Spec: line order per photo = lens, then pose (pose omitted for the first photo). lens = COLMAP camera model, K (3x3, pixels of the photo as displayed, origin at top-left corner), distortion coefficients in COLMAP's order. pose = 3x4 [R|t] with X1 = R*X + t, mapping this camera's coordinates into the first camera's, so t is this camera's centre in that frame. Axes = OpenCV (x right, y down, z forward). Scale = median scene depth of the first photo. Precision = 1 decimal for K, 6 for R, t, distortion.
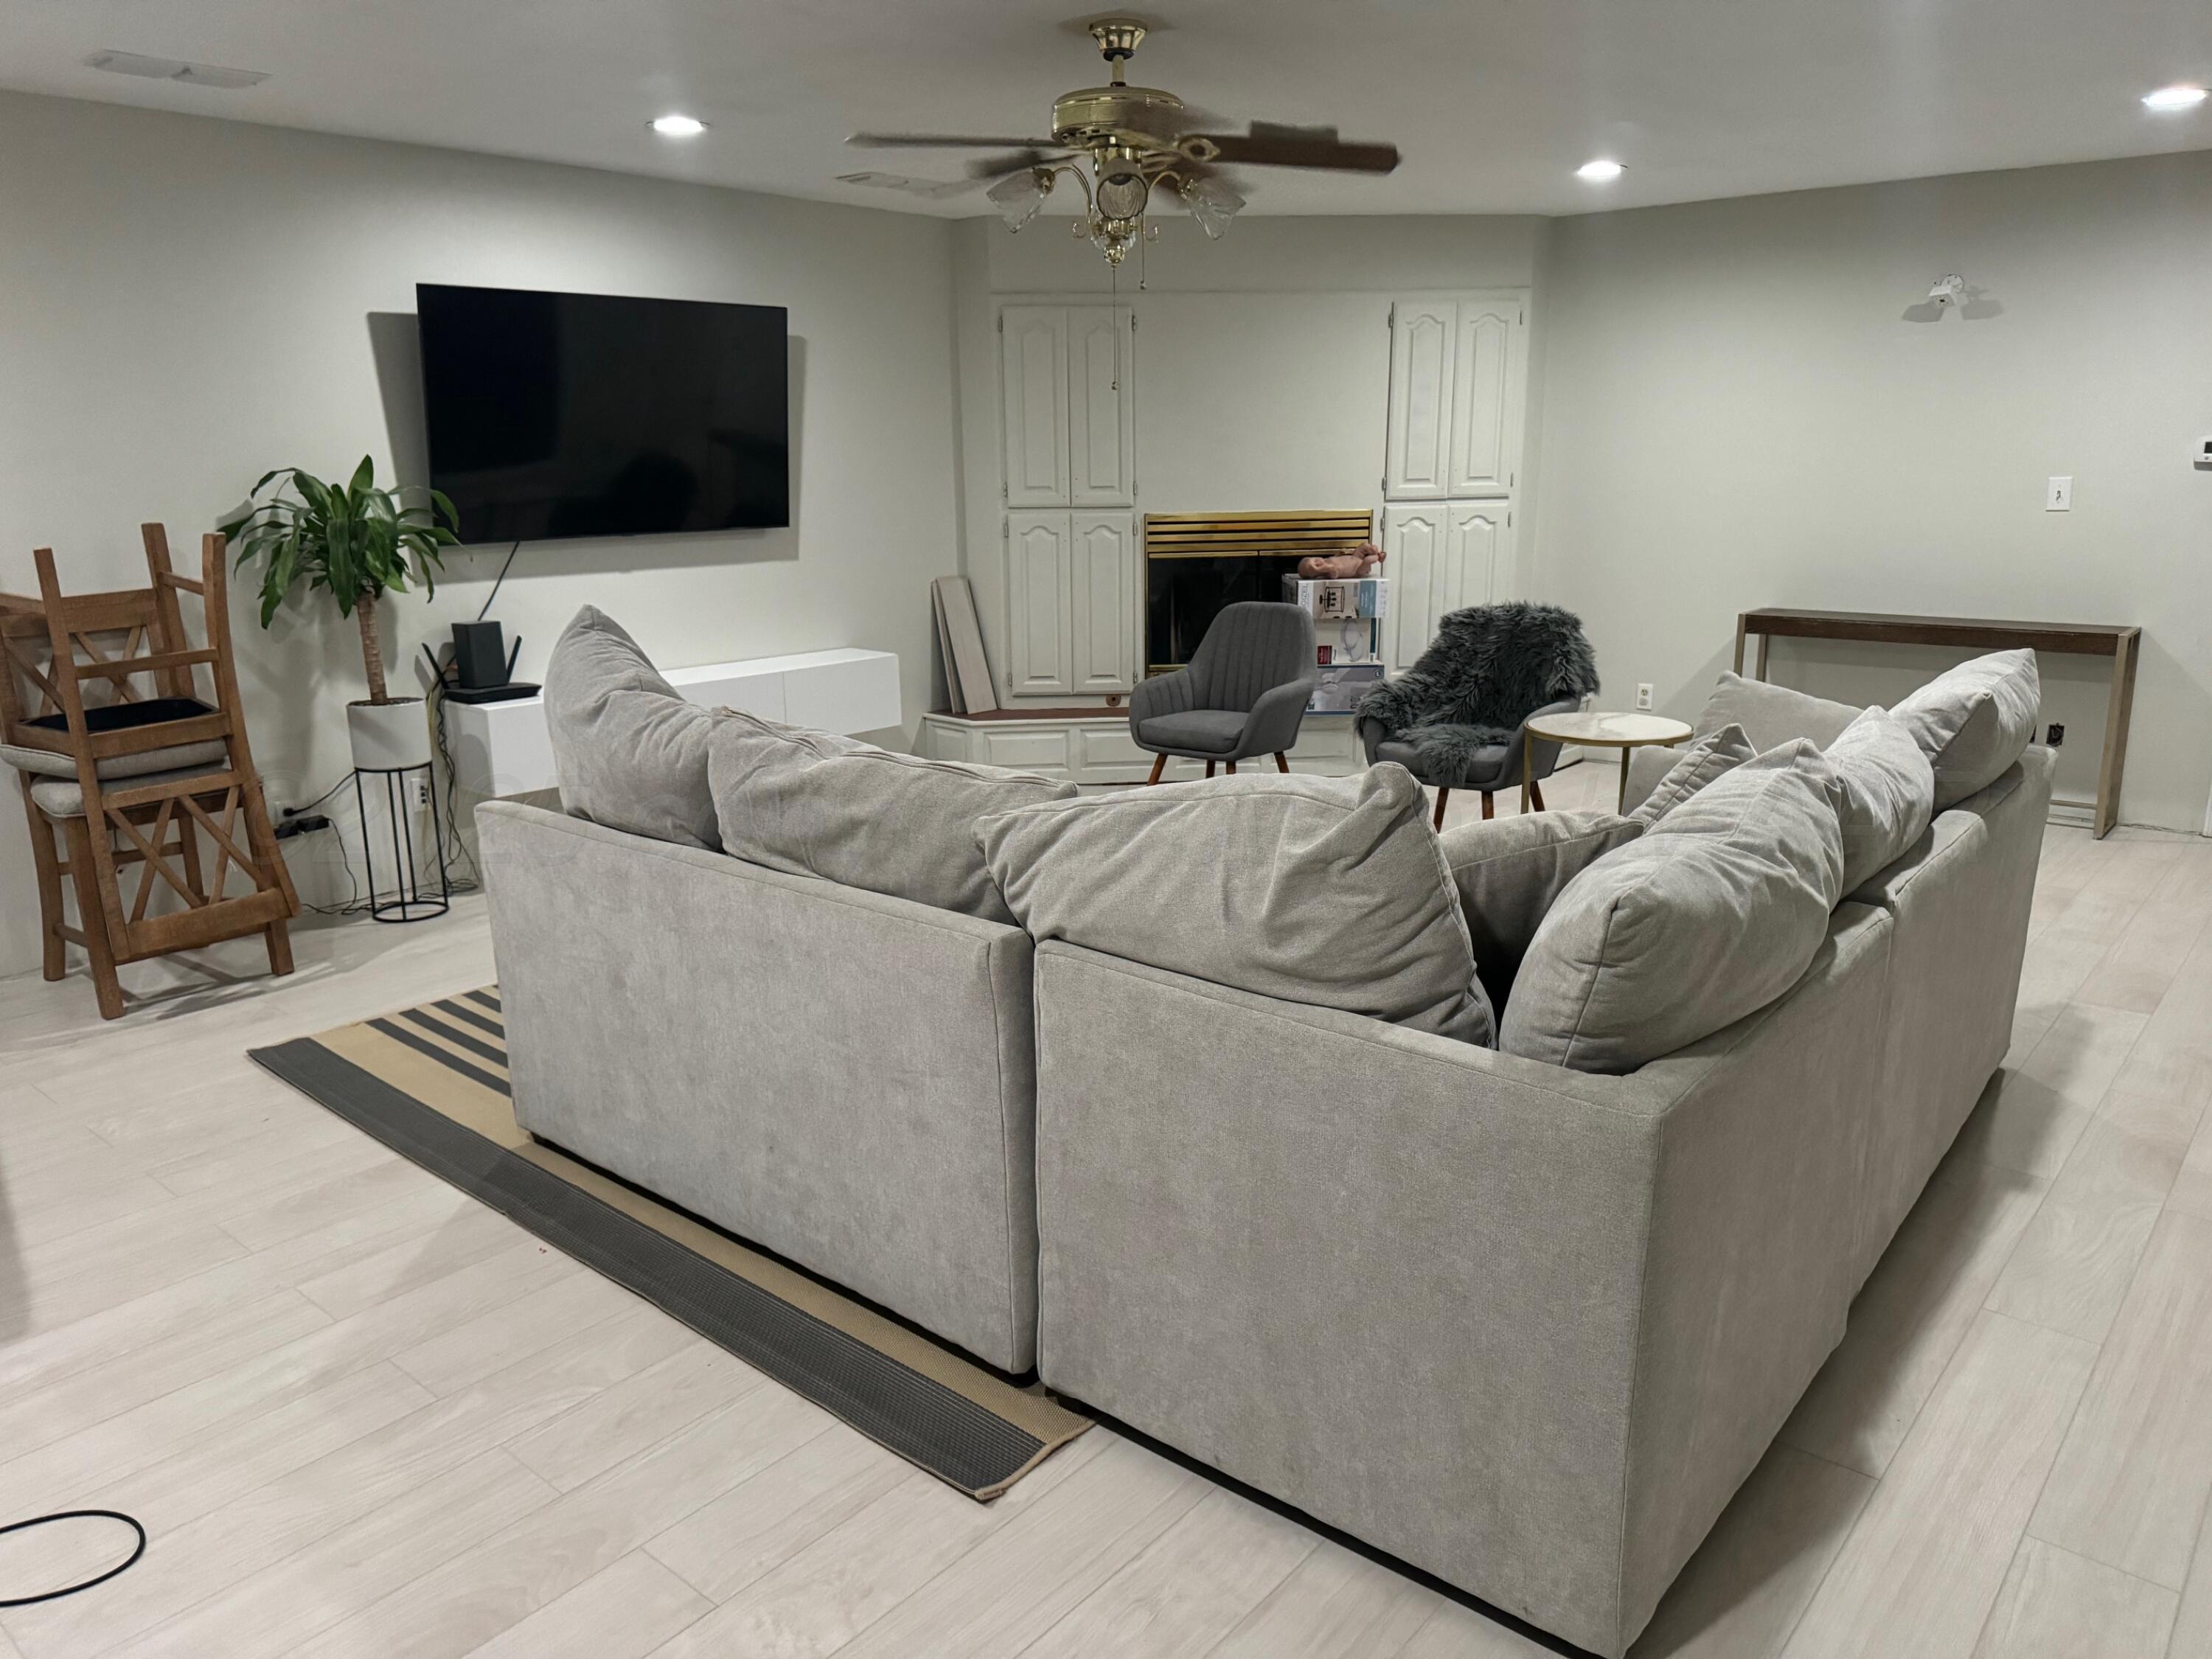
lens RADIAL K [[1571.1, 0, 1088.9], [0, 1571.1, 833.0], [0, 0, 1]] dist [0.162869, -0.331574]
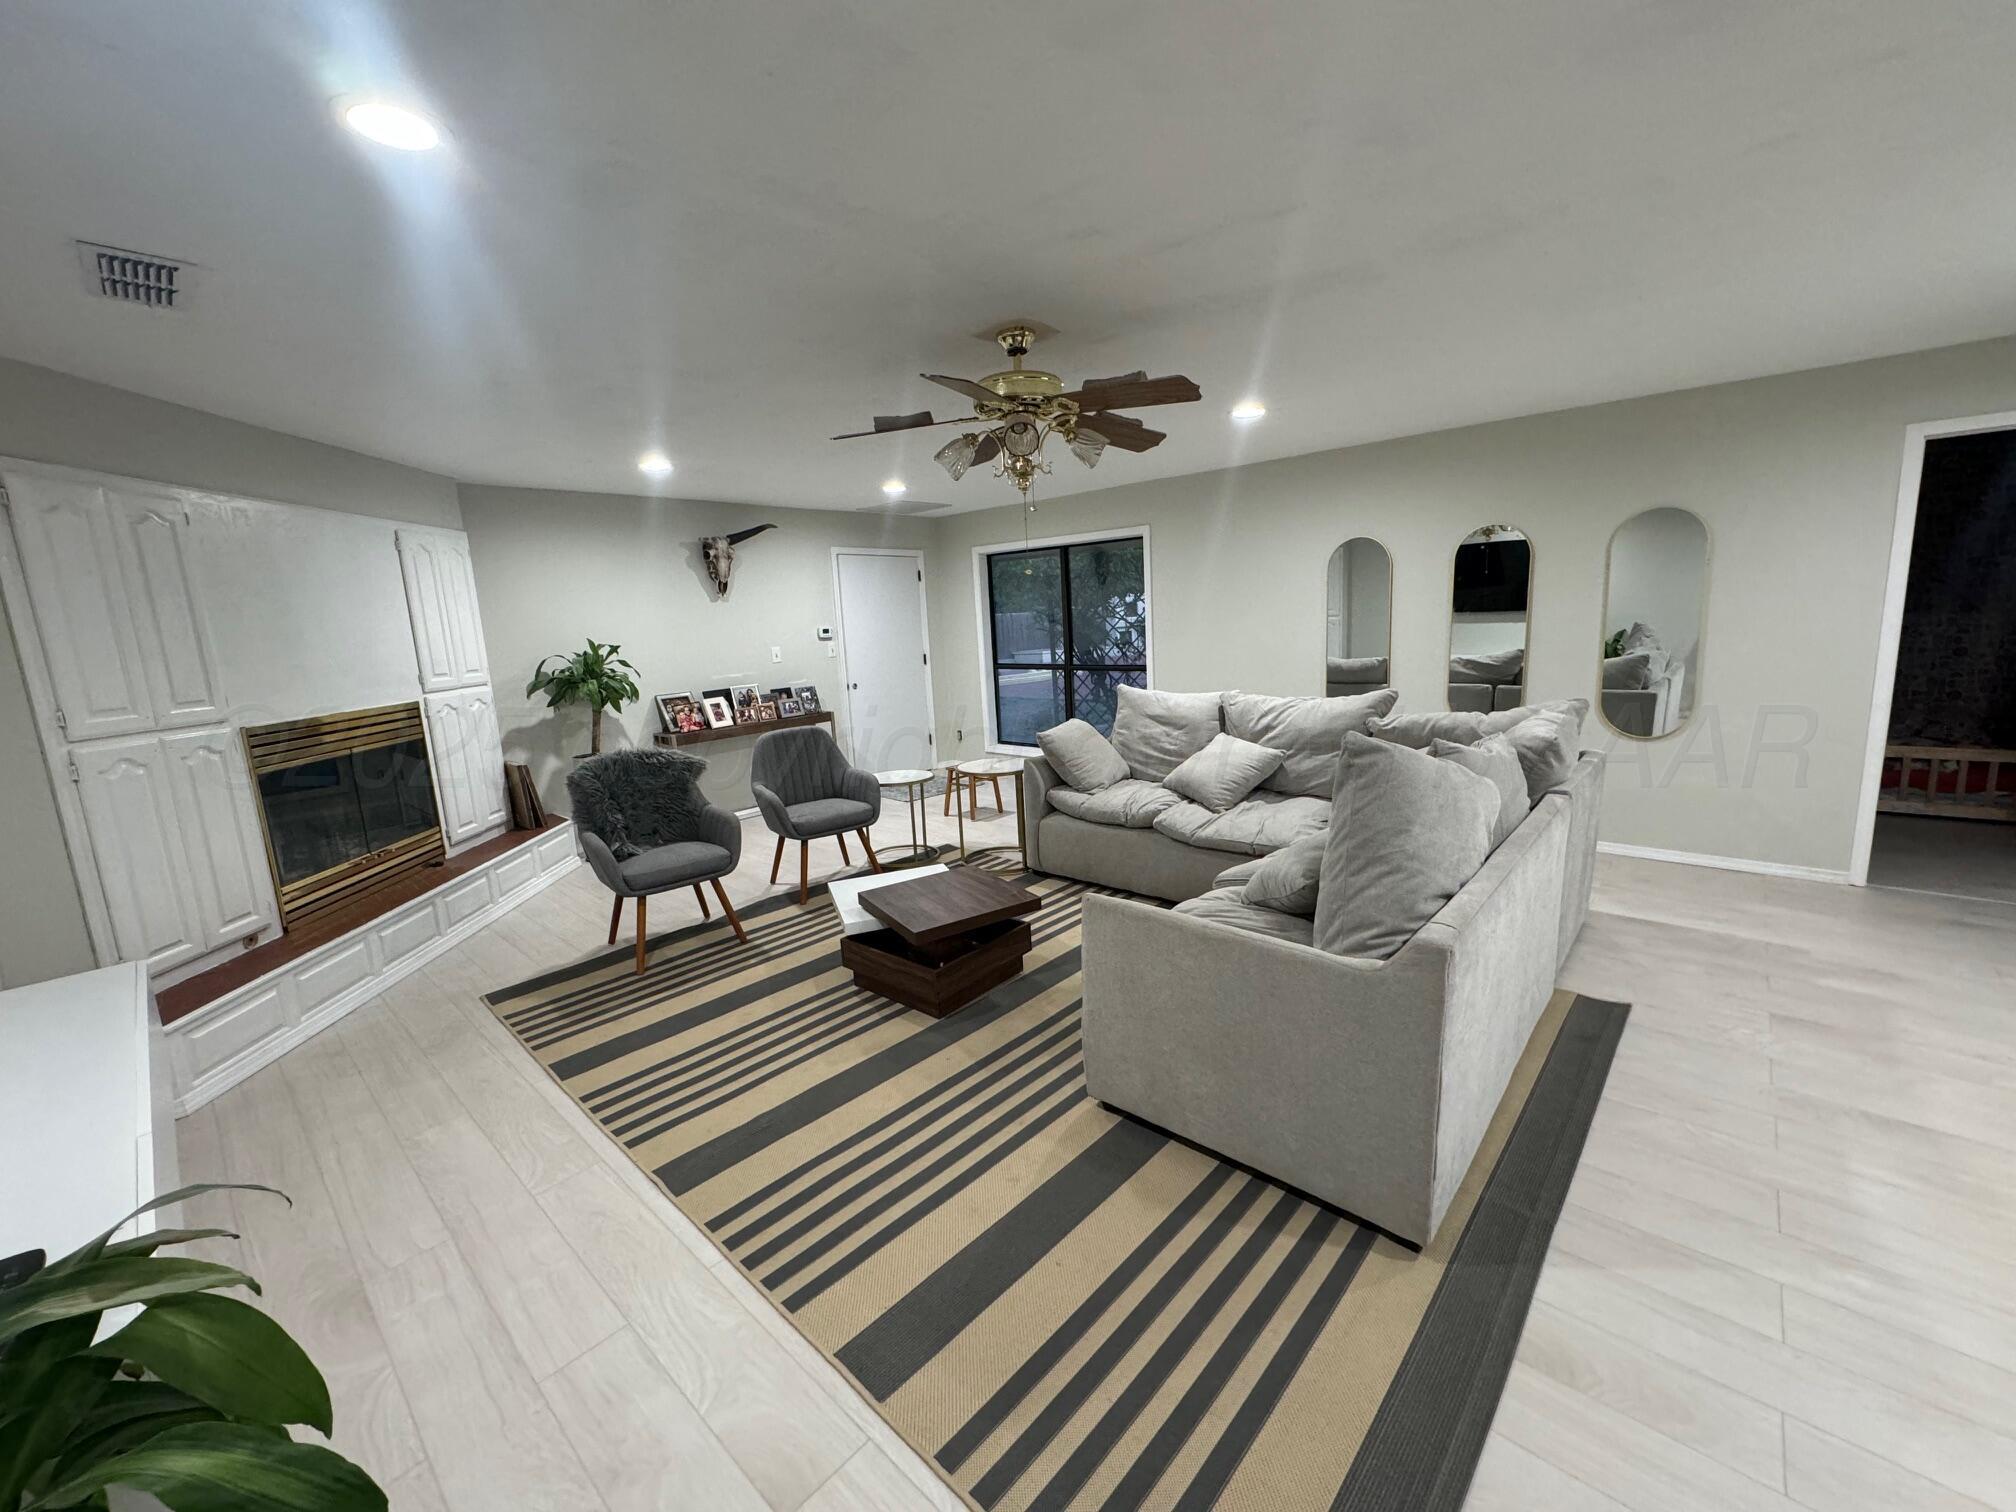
lens RADIAL K [[803.3, 0, 1008.0], [0, 803.3, 756.0], [0, 0, 1]] dist [-0.001991, 0.000595]
pose [[0.013691, -0.156045, 0.987655, -0.510848], [0.290071, 0.945891, 0.145425, -0.160523], [-0.956907, 0.284500, 0.058214, 0.716512]]
